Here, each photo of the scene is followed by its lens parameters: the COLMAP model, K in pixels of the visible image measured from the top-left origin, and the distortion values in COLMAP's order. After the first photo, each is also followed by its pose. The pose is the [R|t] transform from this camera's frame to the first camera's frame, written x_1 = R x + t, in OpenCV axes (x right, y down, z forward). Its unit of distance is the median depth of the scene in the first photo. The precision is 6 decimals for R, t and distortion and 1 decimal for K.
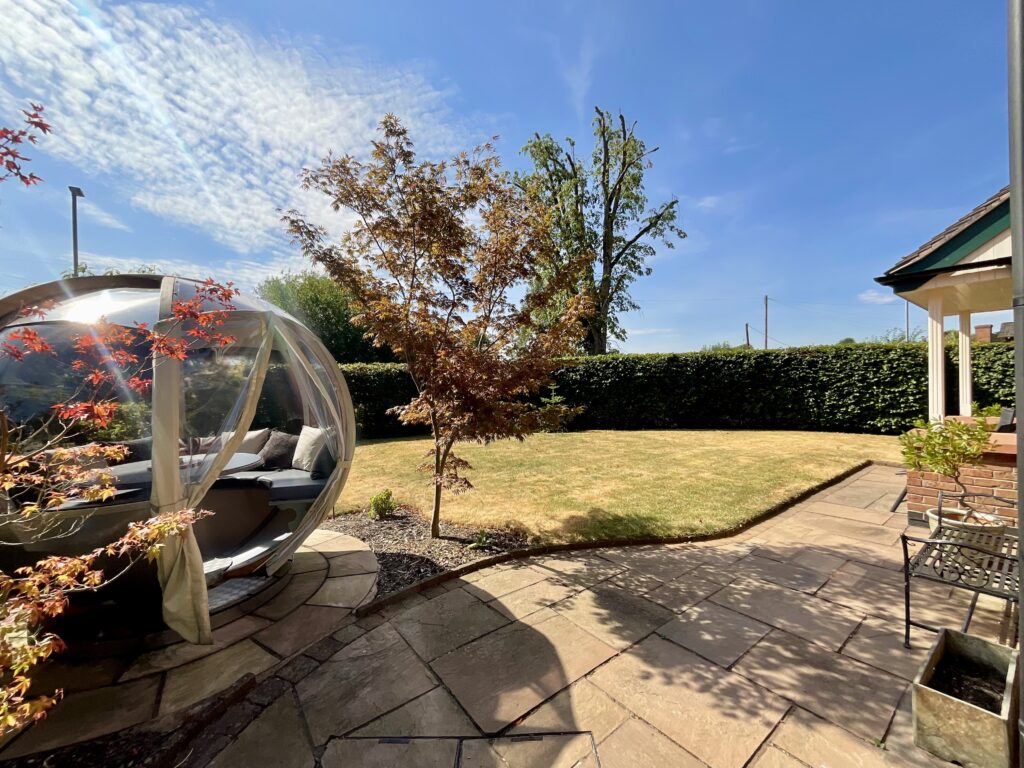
lens RADIAL K [[413.8, 0, 511.7], [0, 413.8, 385.5], [0, 0, 1]] dist [0.002038, 0.000119]
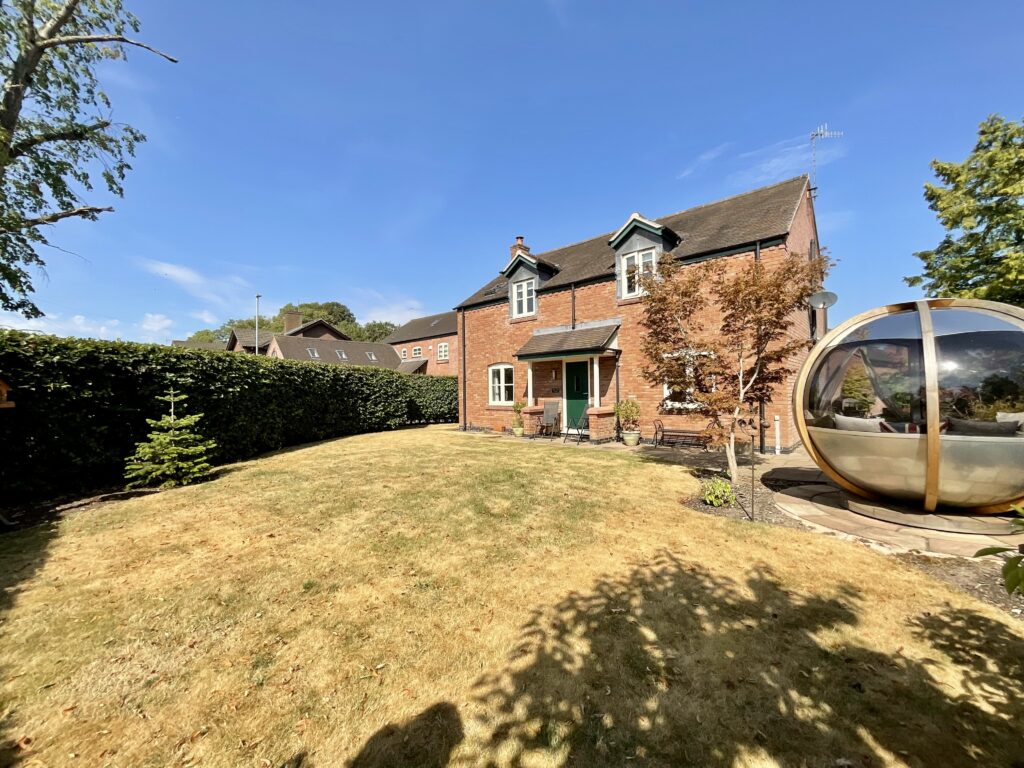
lens RADIAL K [[413.8, 0, 511.7], [0, 413.8, 386.7], [0, 0, 1]] dist [0.002038, 0.000119]
pose [[-0.190014, 0.031020, 0.981291, -0.601733], [0.004459, 0.999518, -0.030733, 0.009551], [-0.981771, -0.001464, -0.190061, 0.823550]]
